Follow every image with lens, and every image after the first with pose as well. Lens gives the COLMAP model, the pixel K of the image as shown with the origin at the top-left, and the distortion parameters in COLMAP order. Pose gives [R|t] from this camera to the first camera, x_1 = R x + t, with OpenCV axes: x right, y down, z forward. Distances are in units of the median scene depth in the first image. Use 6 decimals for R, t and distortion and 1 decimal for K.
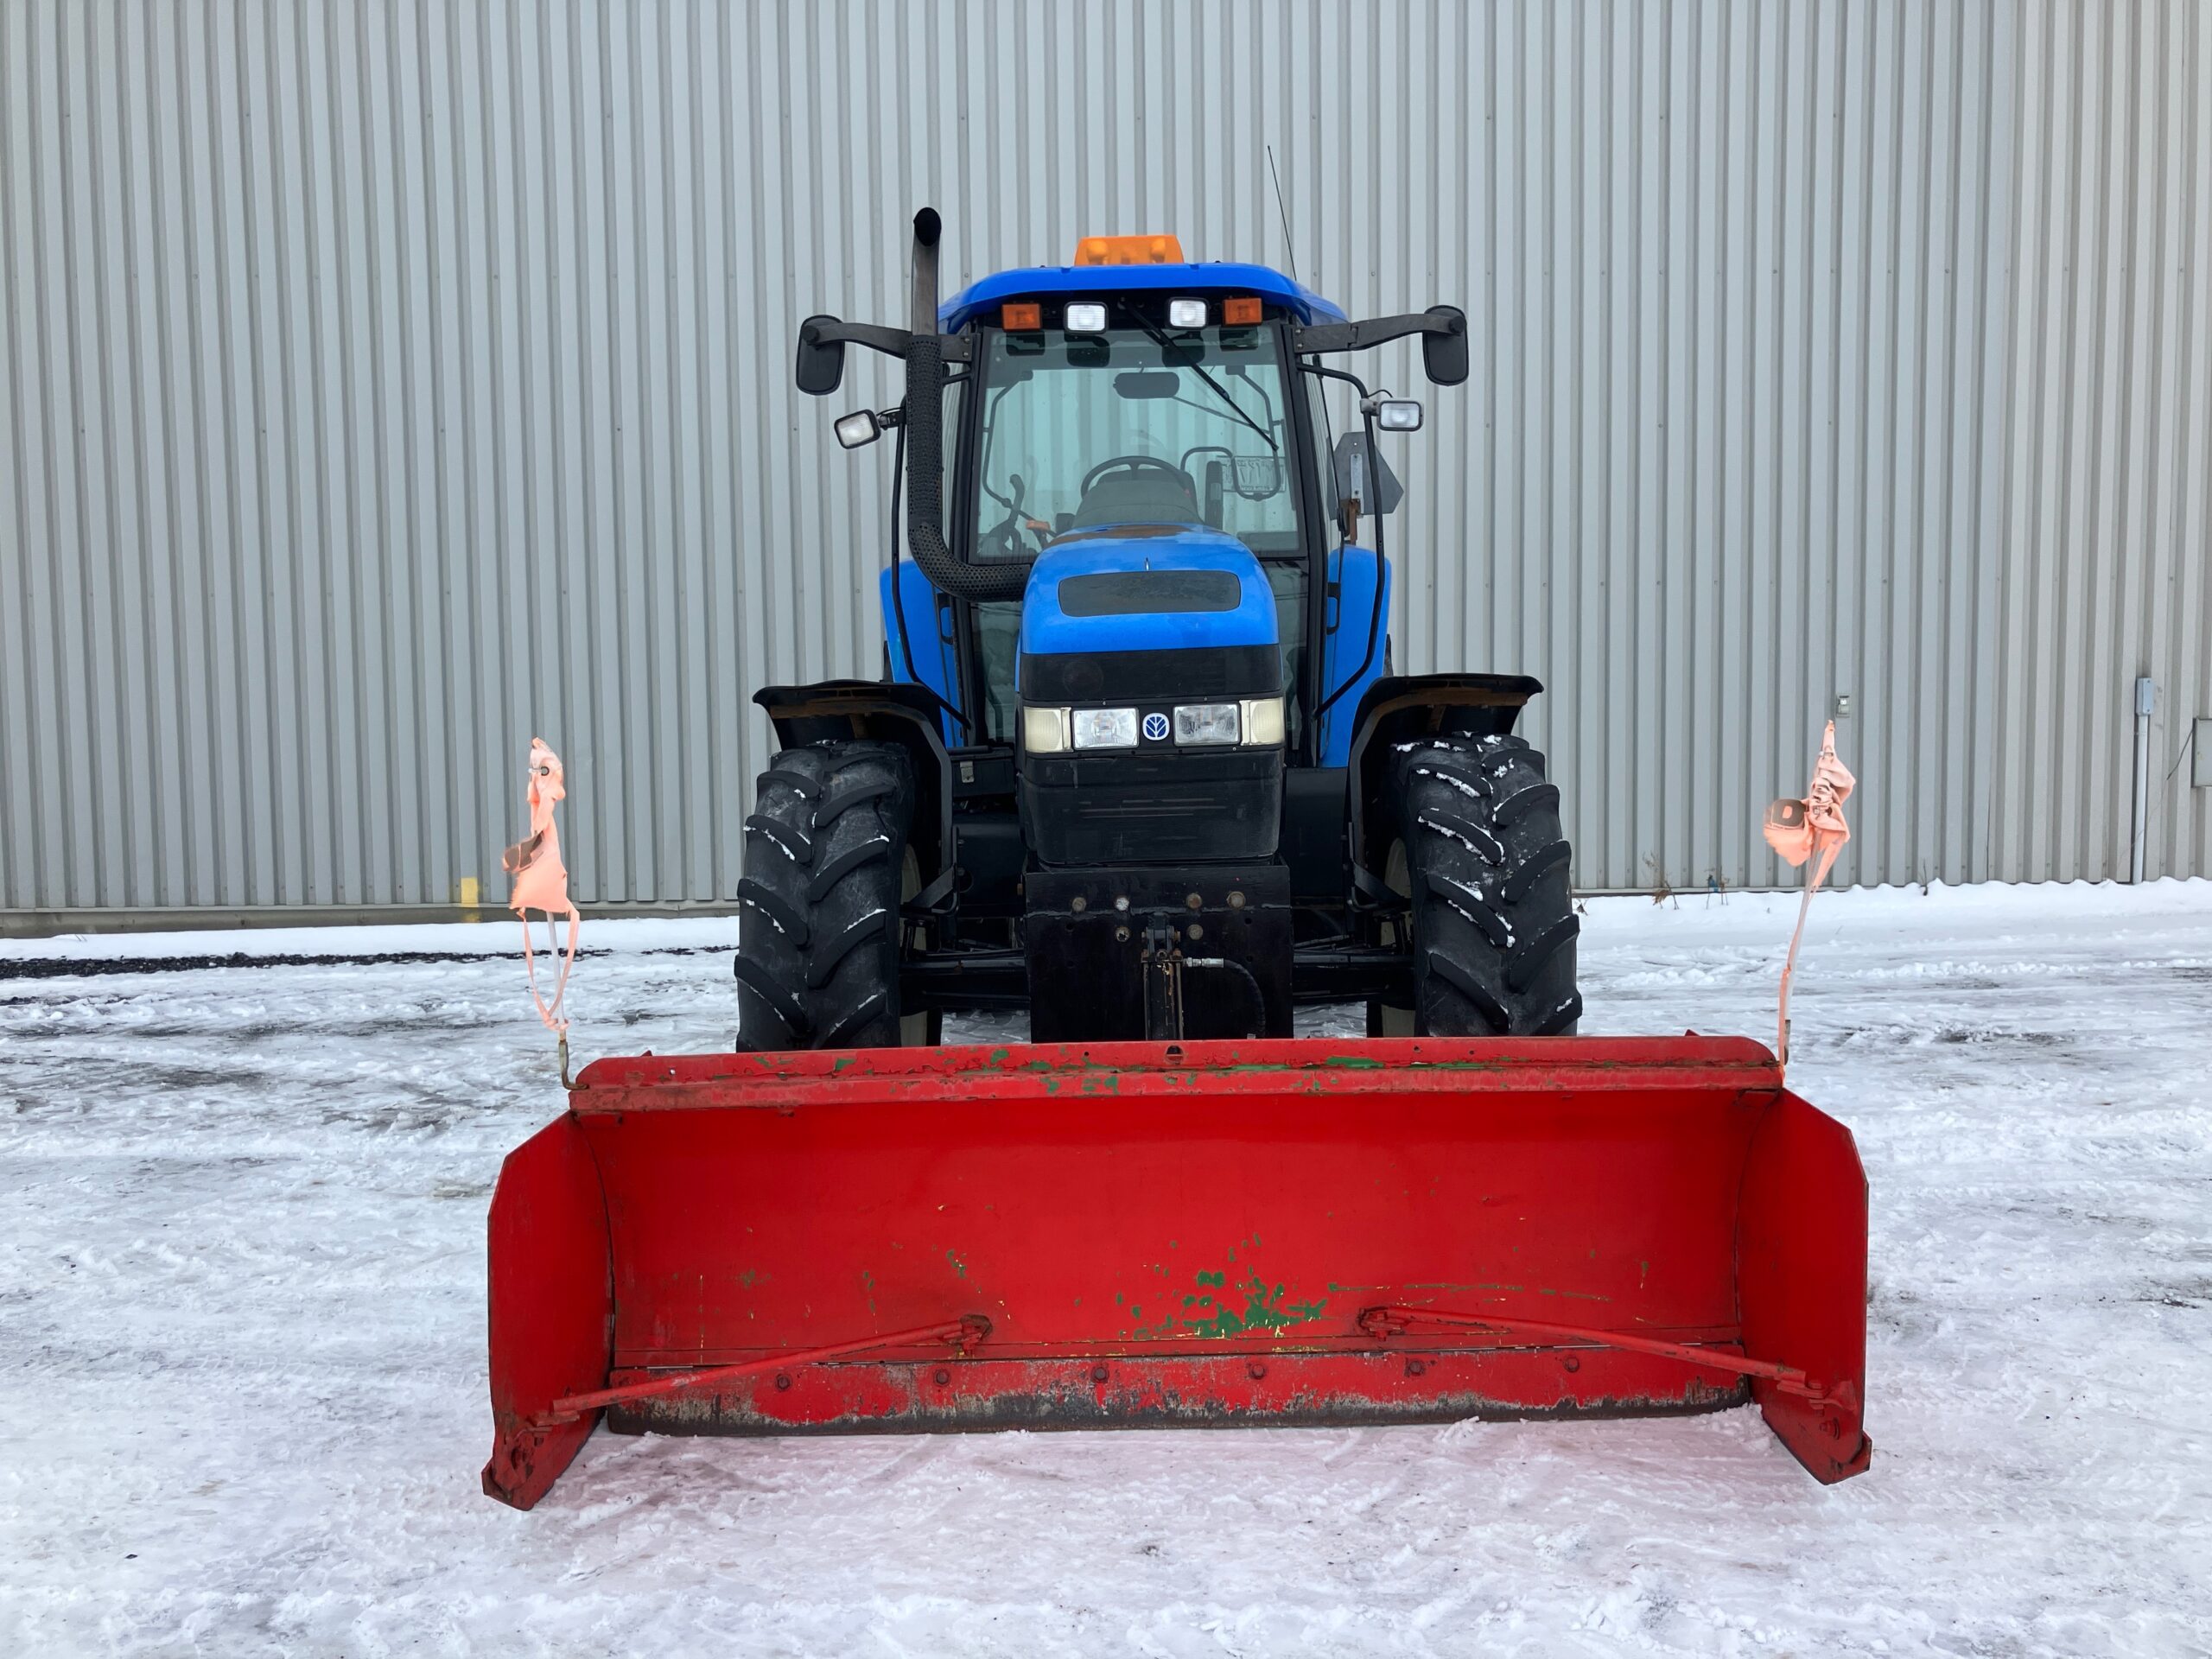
lens RADIAL K [[1816.6, 0, 1127.4], [0, 1816.6, 831.8], [0, 0, 1]] dist [-0.004416, -0.011924]
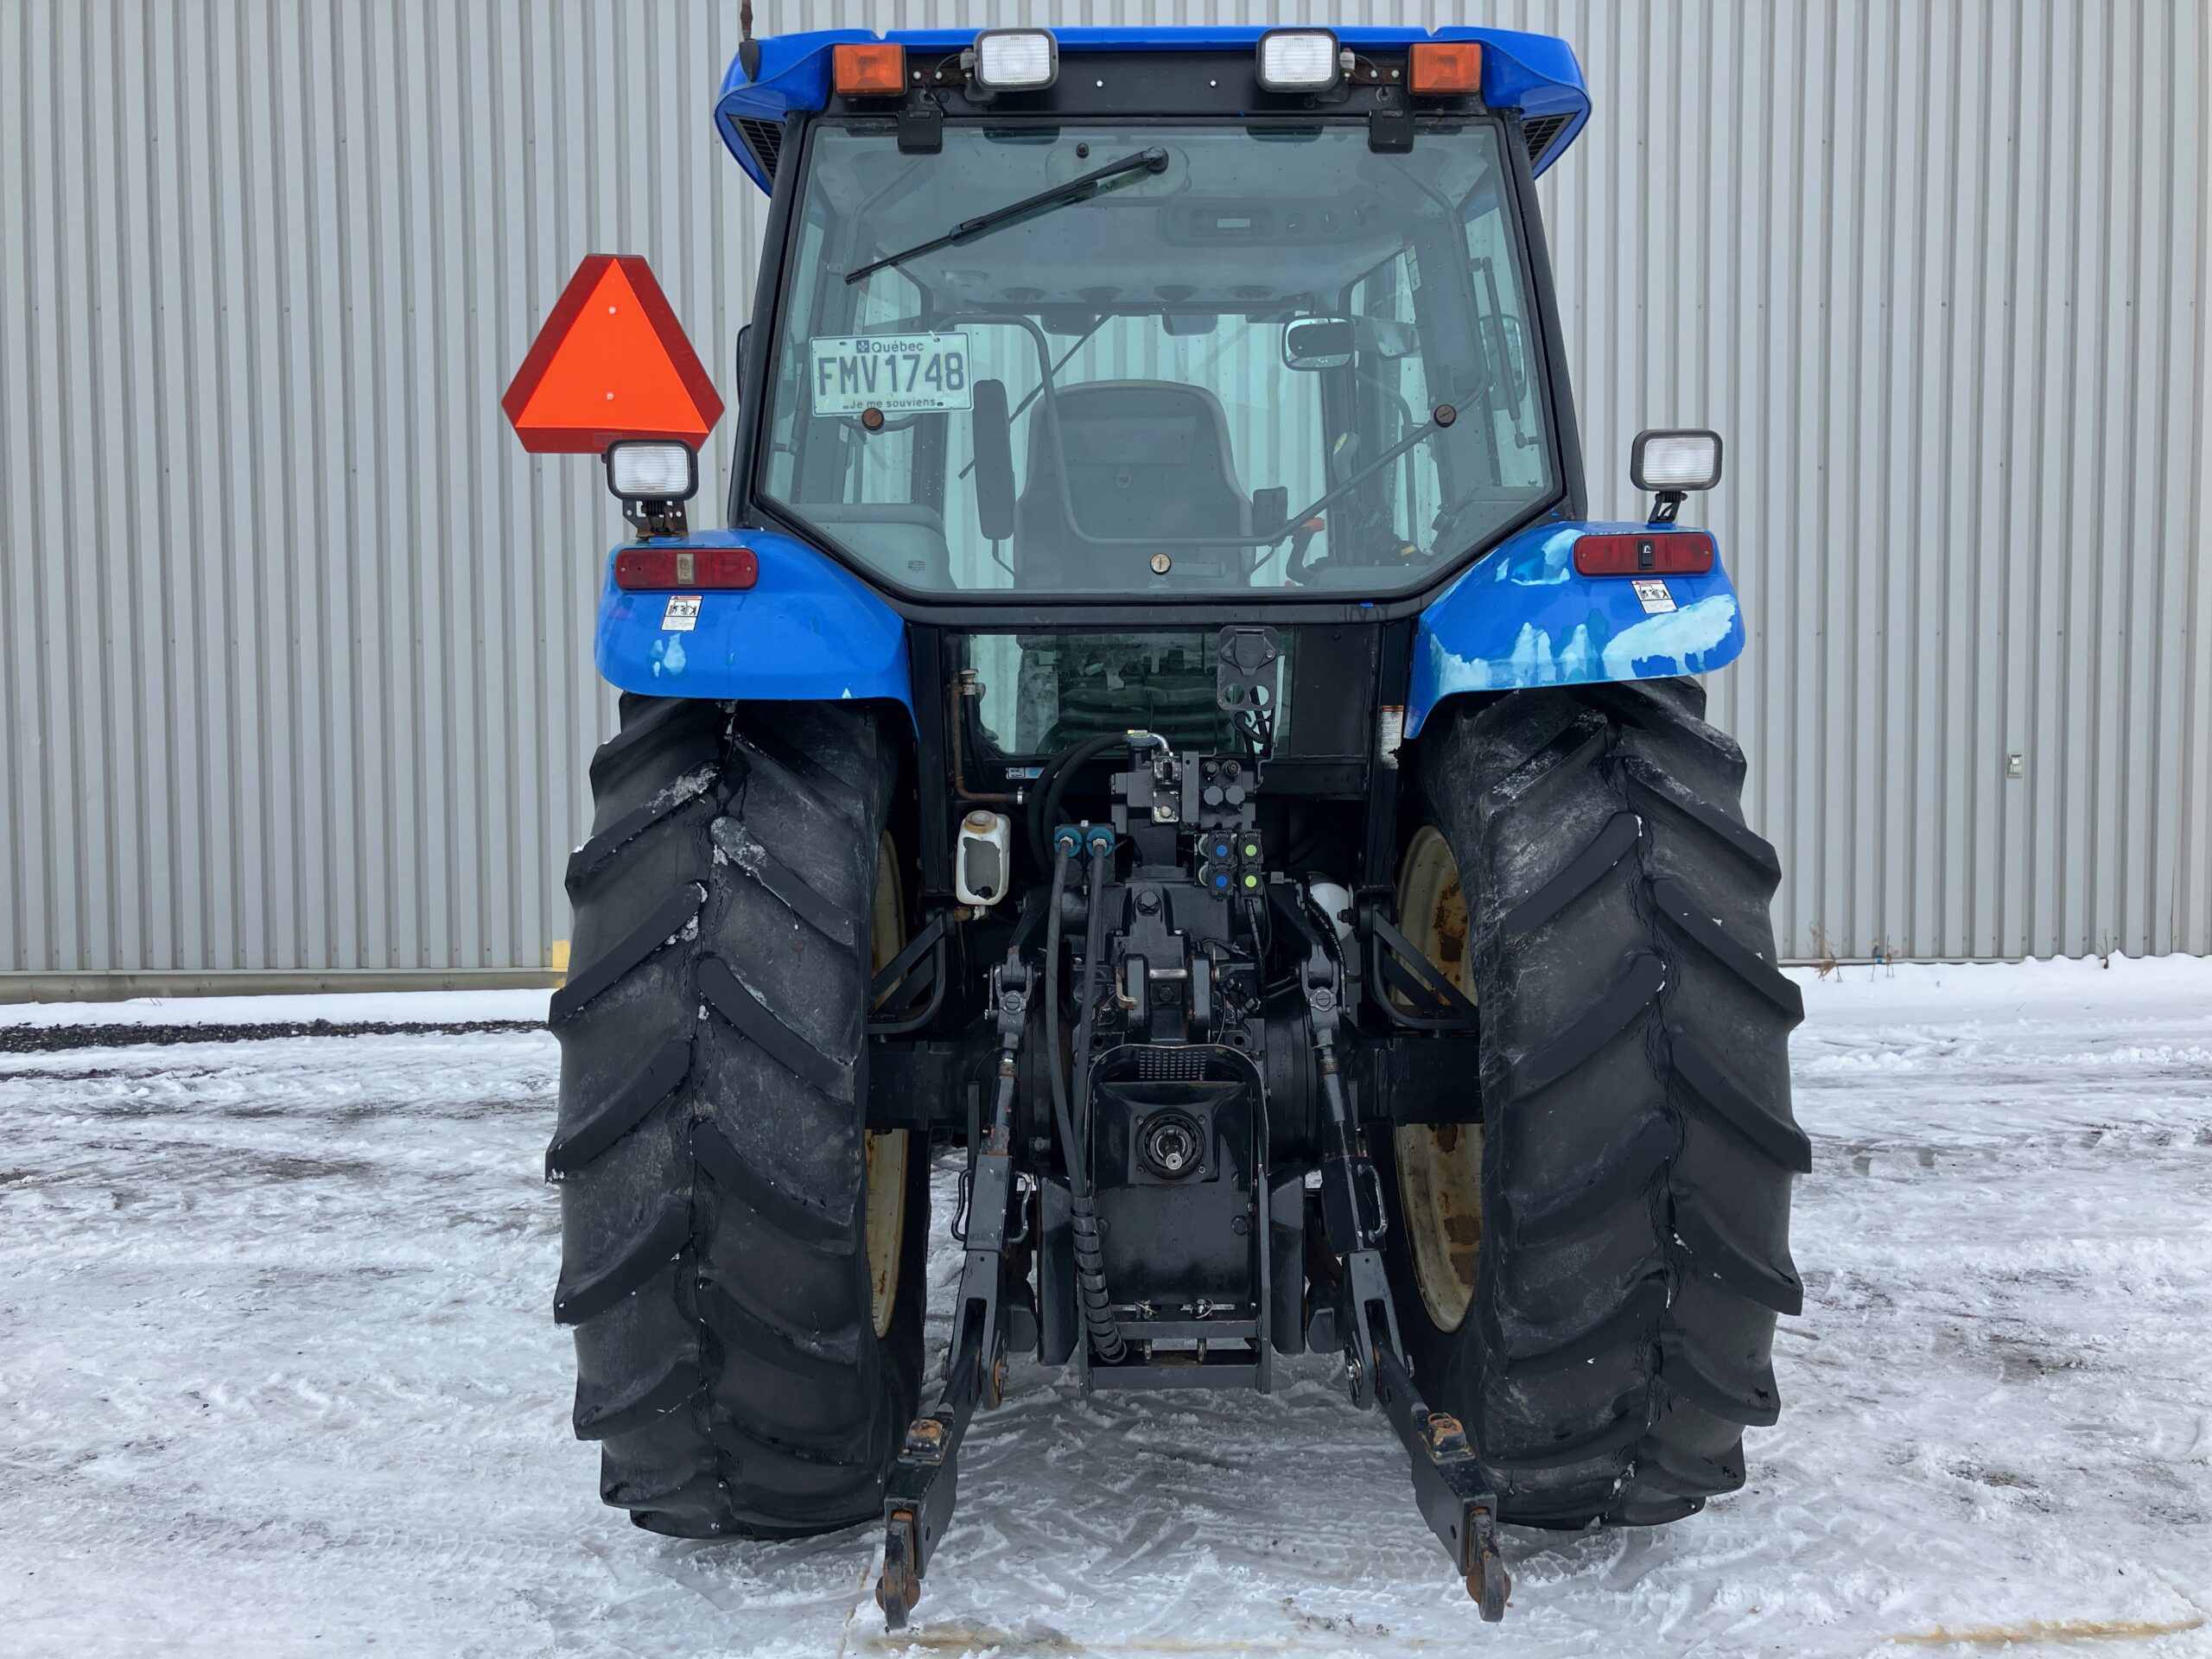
lens RADIAL K [[1816.6, 0, 1086.5], [0, 1816.6, 825.5], [0, 0, 1]] dist [-0.004416, -0.011924]
pose [[0.999708, 0.005205, -0.023616, -0.095850], [-0.005793, 0.999673, -0.024926, -0.018547], [0.023478, 0.025055, 0.999410, 0.083952]]
